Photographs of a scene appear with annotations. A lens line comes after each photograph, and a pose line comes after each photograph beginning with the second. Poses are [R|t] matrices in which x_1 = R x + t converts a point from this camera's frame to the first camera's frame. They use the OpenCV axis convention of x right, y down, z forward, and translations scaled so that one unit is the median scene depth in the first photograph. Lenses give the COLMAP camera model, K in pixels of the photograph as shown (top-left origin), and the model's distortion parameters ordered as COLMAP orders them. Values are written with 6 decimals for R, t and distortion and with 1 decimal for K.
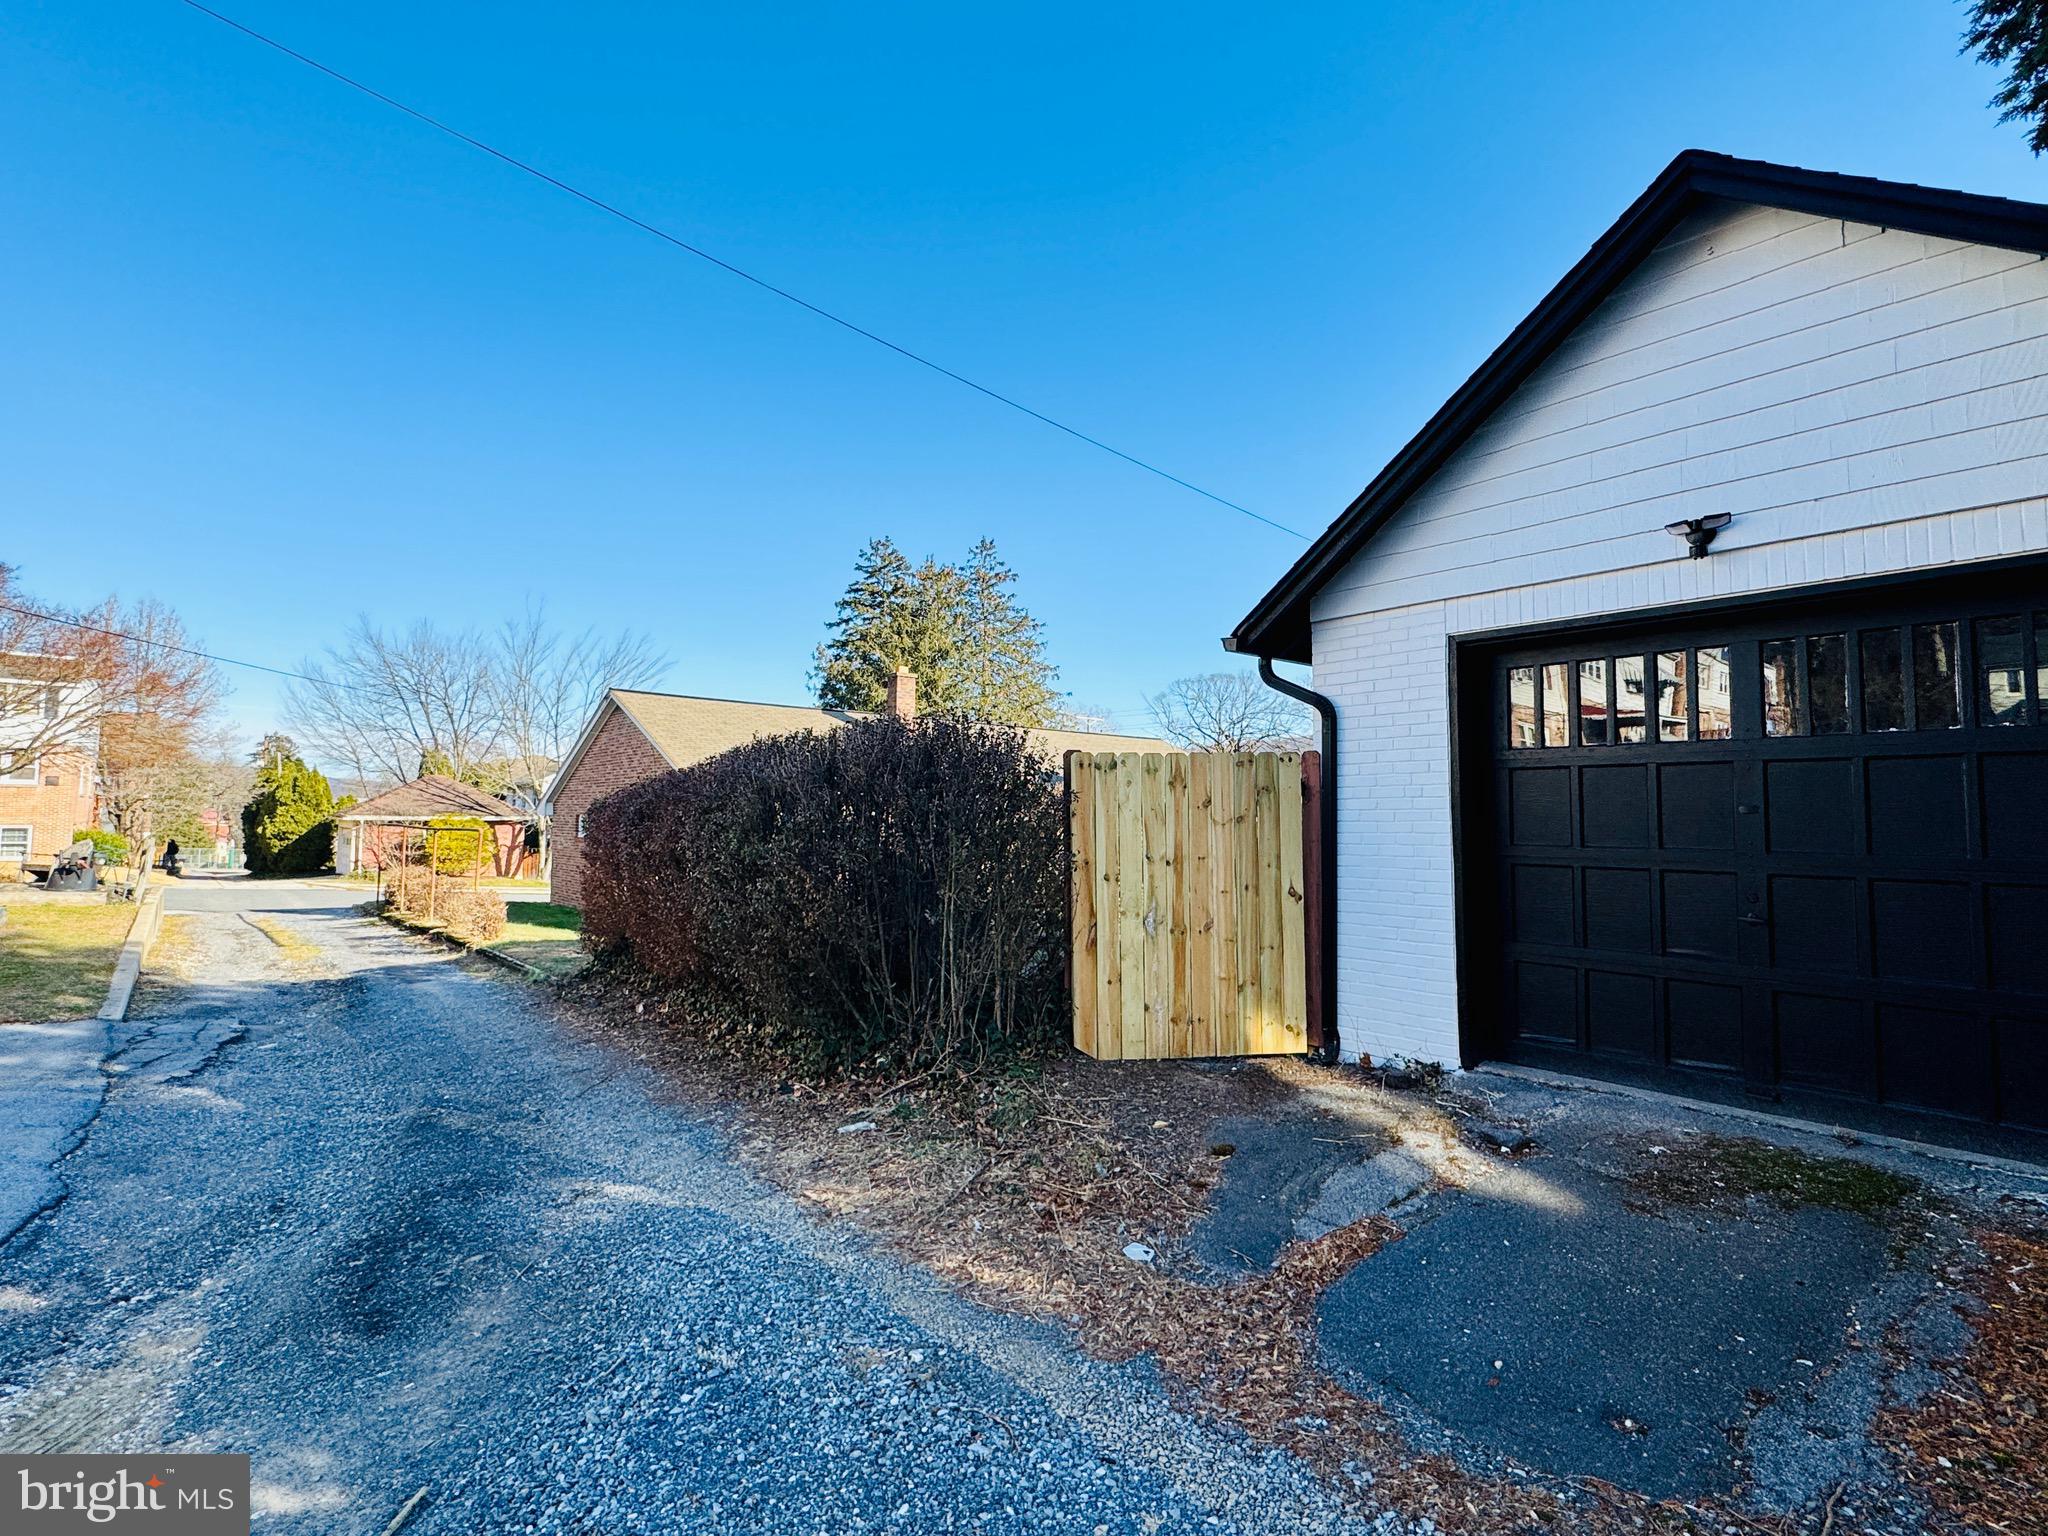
lens RADIAL K [[960.0, 0, 1023.1], [0, 960.0, 762.9], [0, 0, 1]] dist [-0.006897, 0.001154]
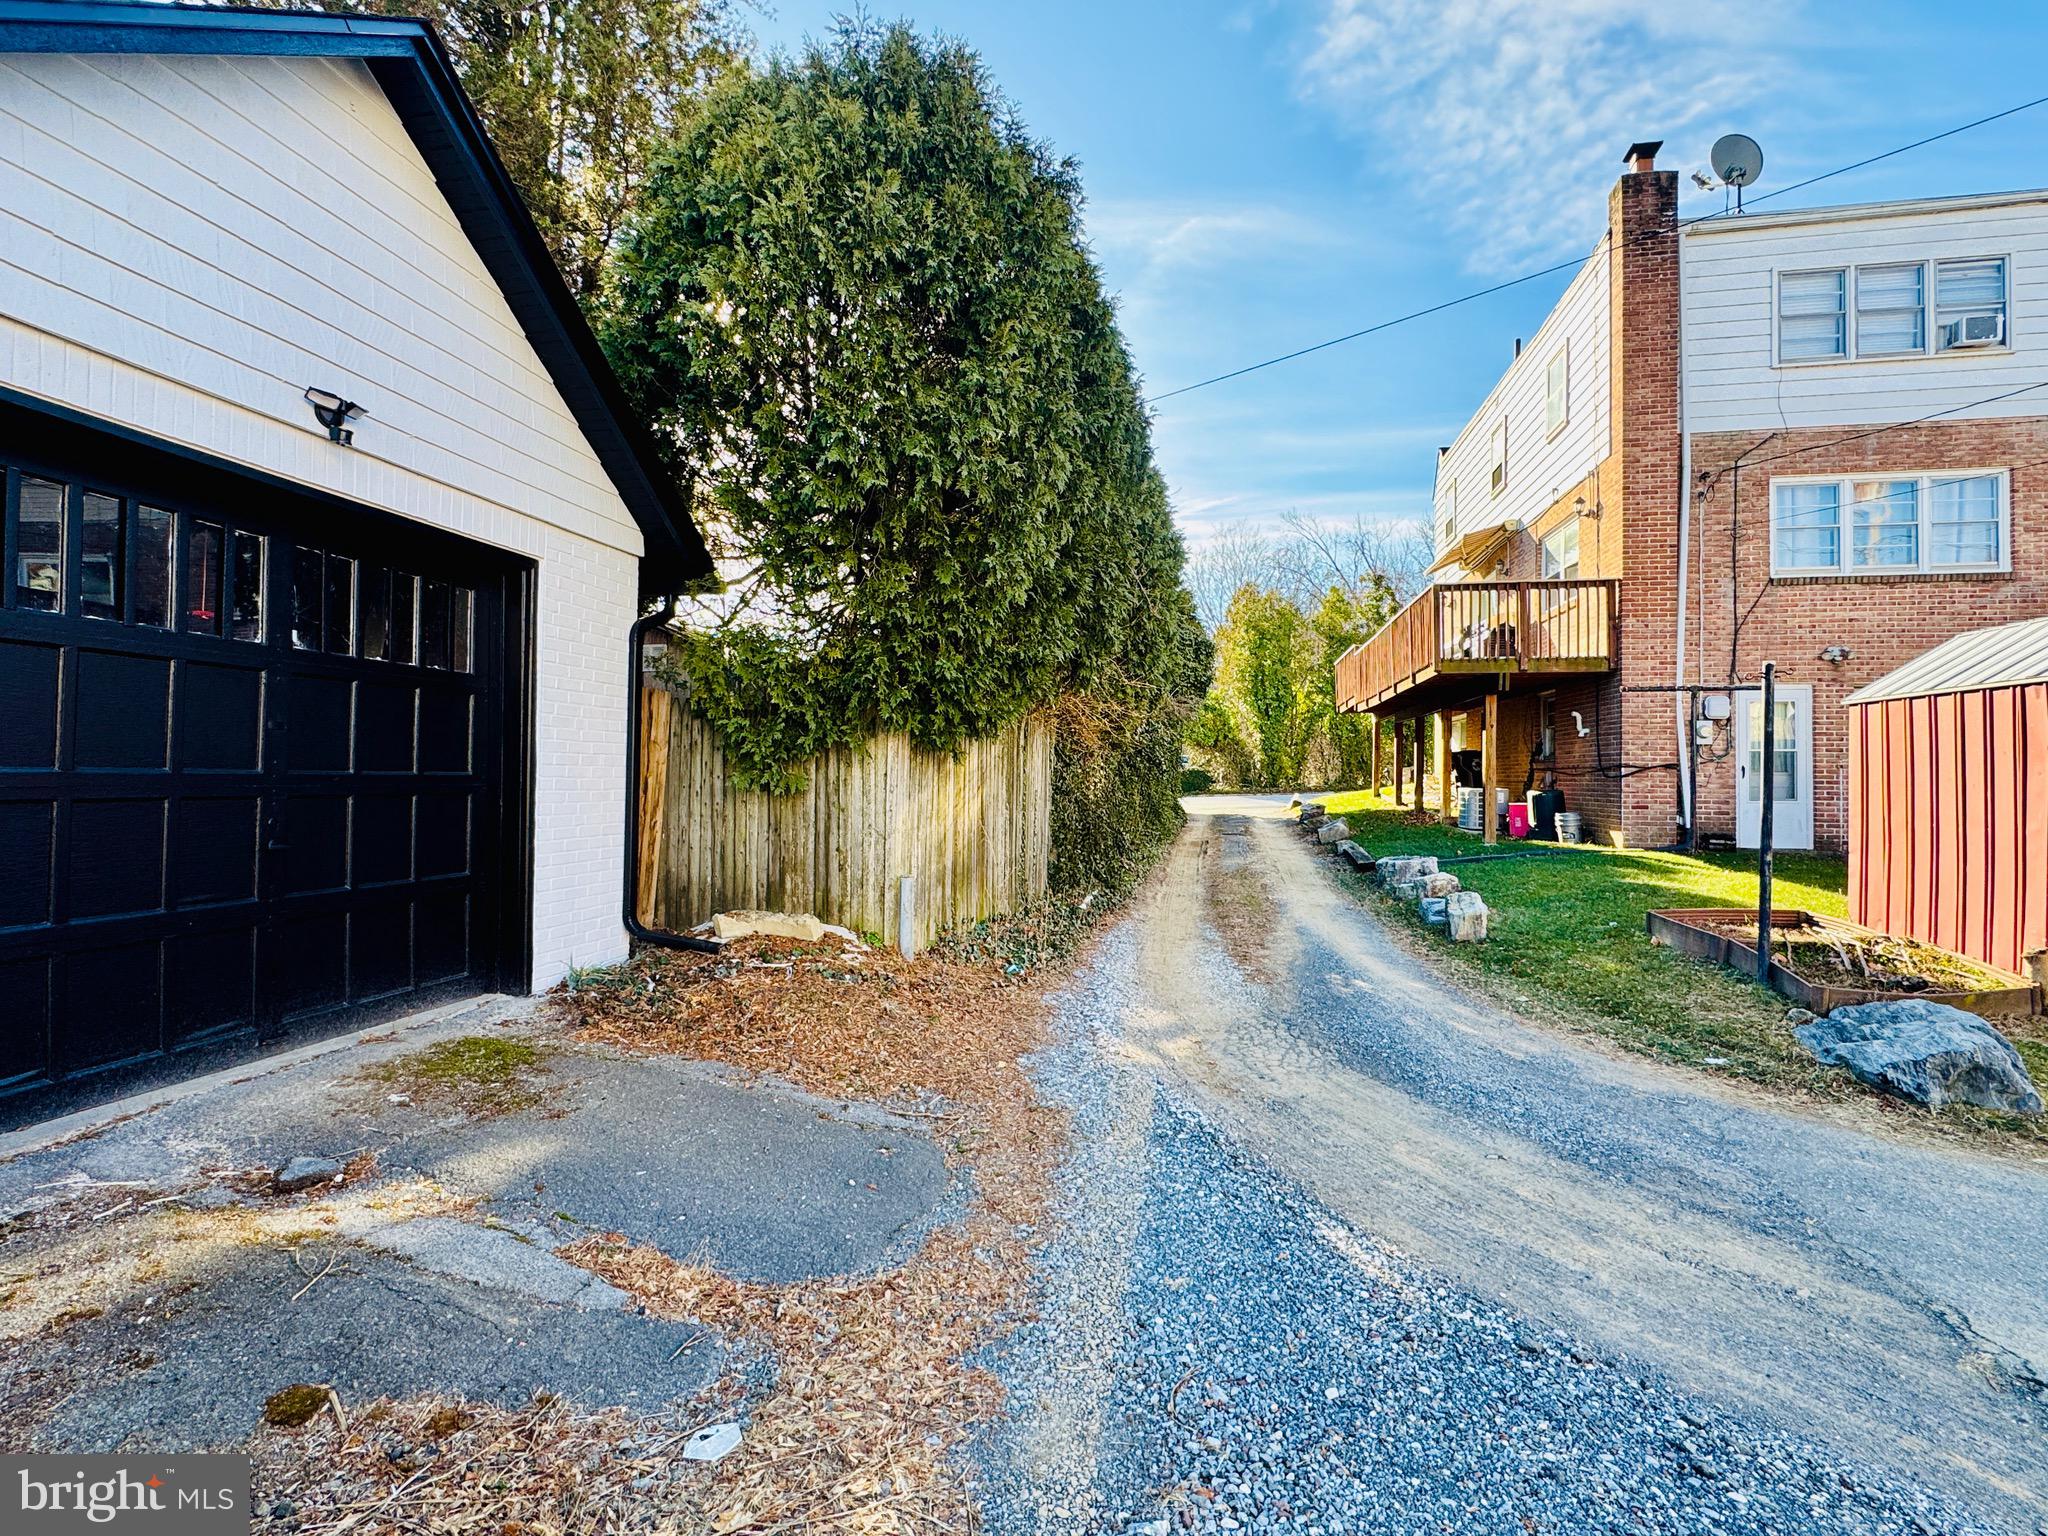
lens RADIAL K [[960.0, 0, 1023.1], [0, 960.0, 762.9], [0, 0, 1]] dist [-0.006897, 0.001154]
pose [[-0.613140, -0.005537, 0.789955, -0.348662], [-0.065113, 0.996927, -0.043551, 0.071583], [-0.787286, -0.078139, -0.611617, 0.920261]]
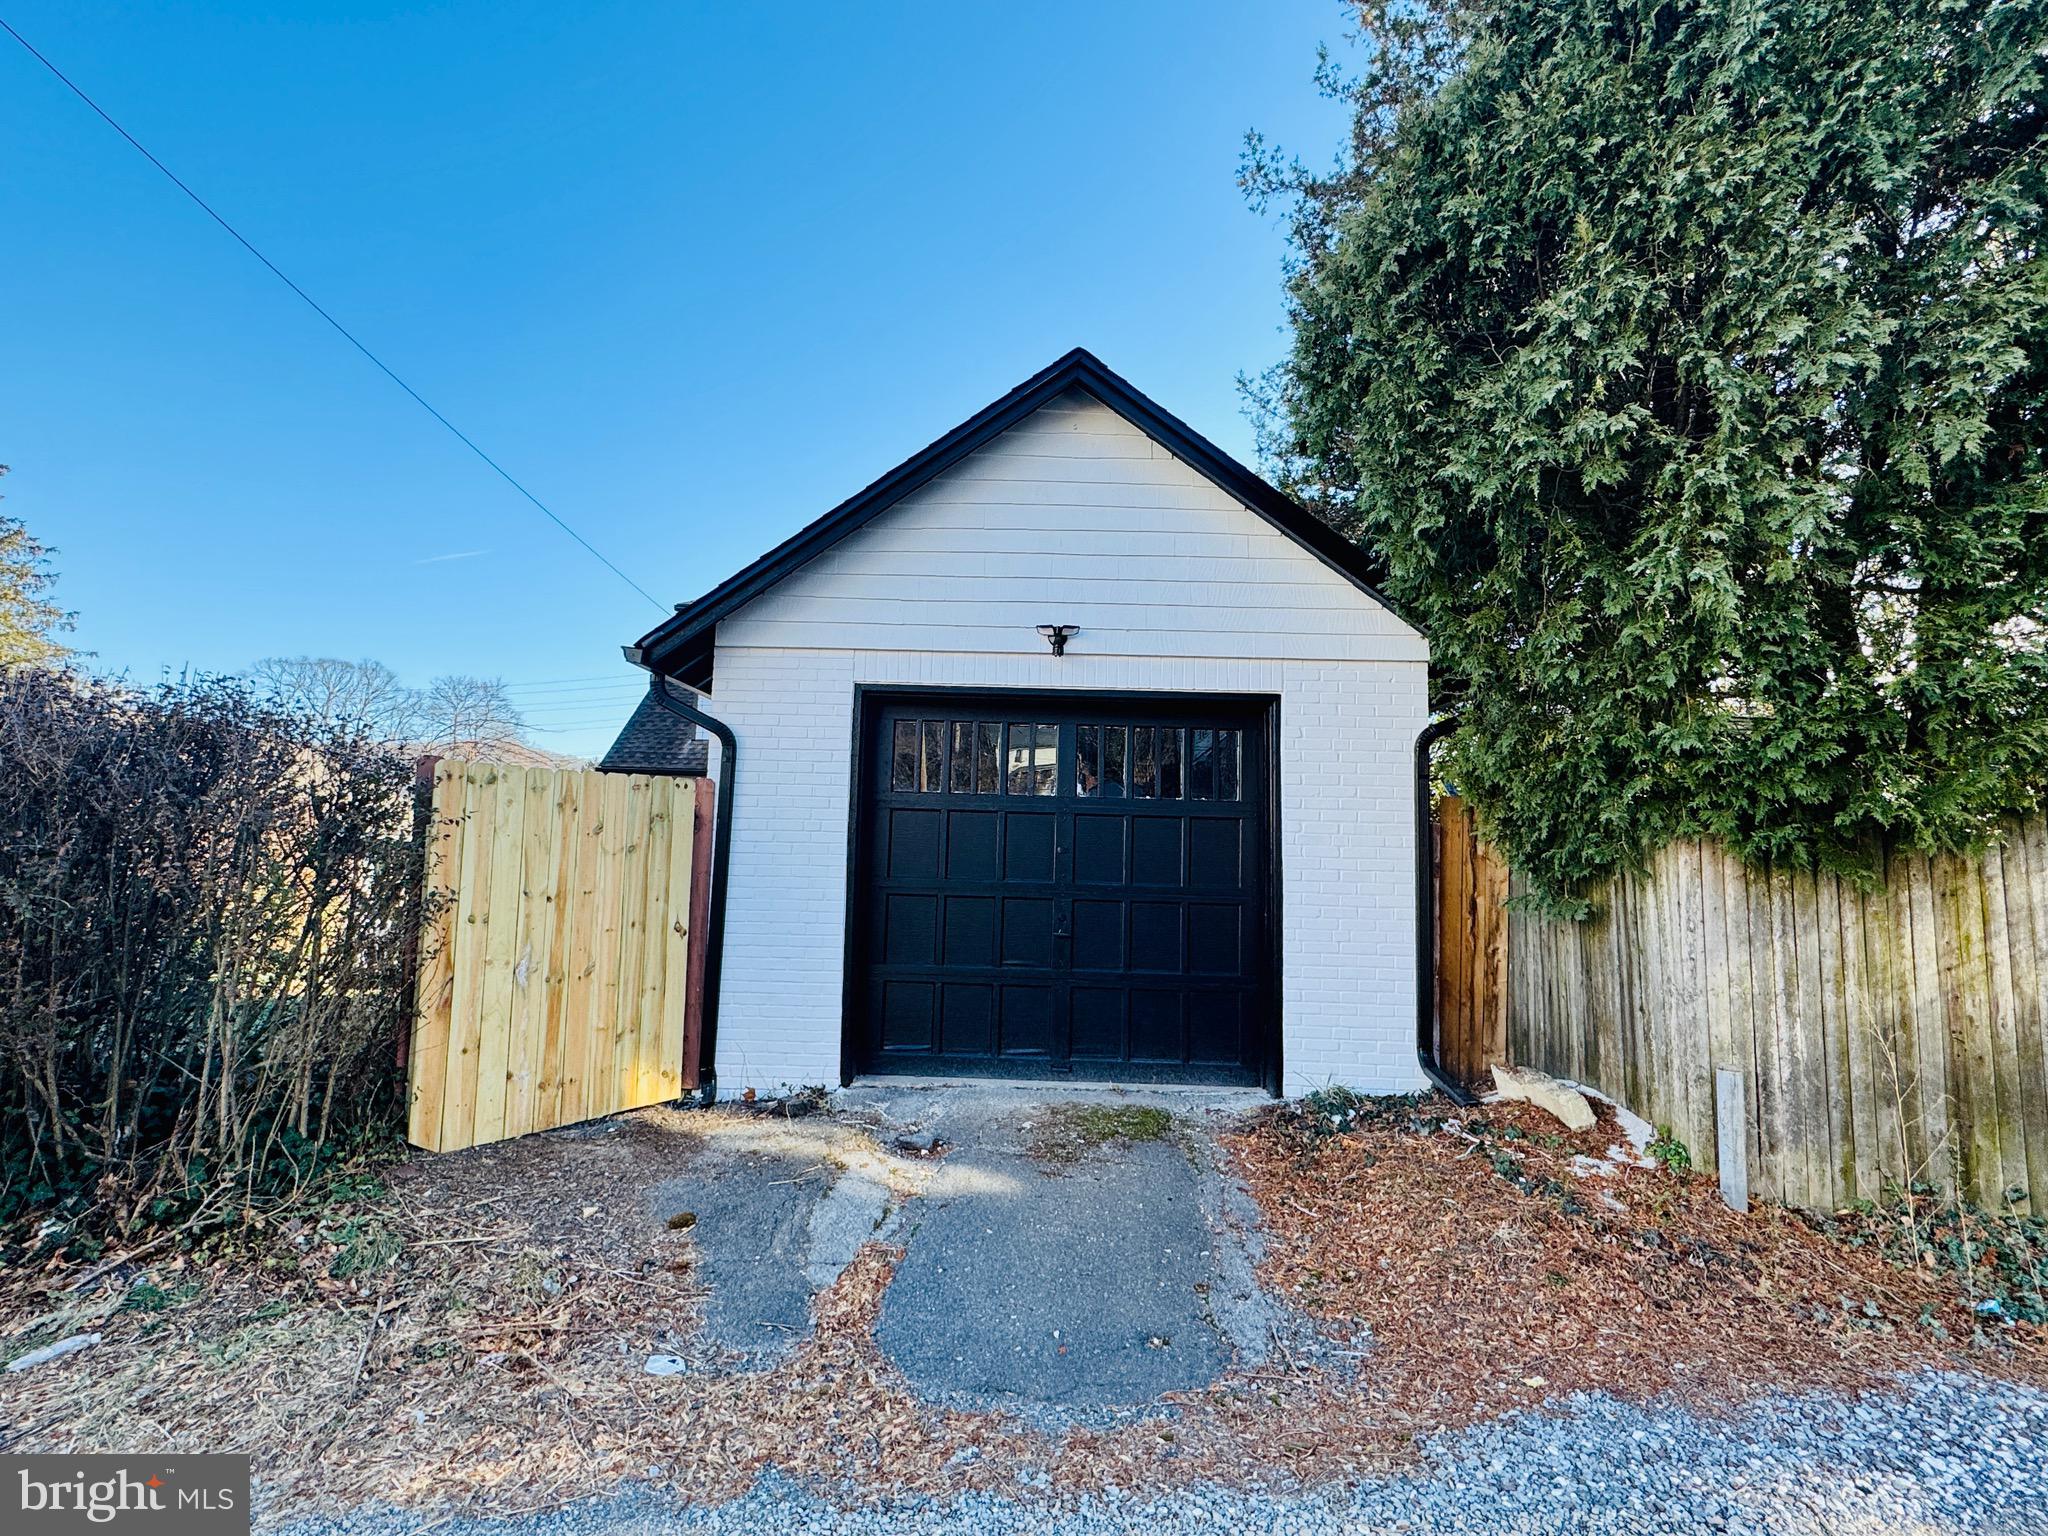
lens RADIAL K [[960.0, 0, 1023.1], [0, 960.0, 762.9], [0, 0, 1]] dist [-0.006897, 0.001154]
pose [[0.659964, 0.083562, 0.746635, -0.256623], [-0.066368, 0.996395, -0.052851, 0.001917], [-0.748360, -0.014673, 0.663131, 0.153446]]
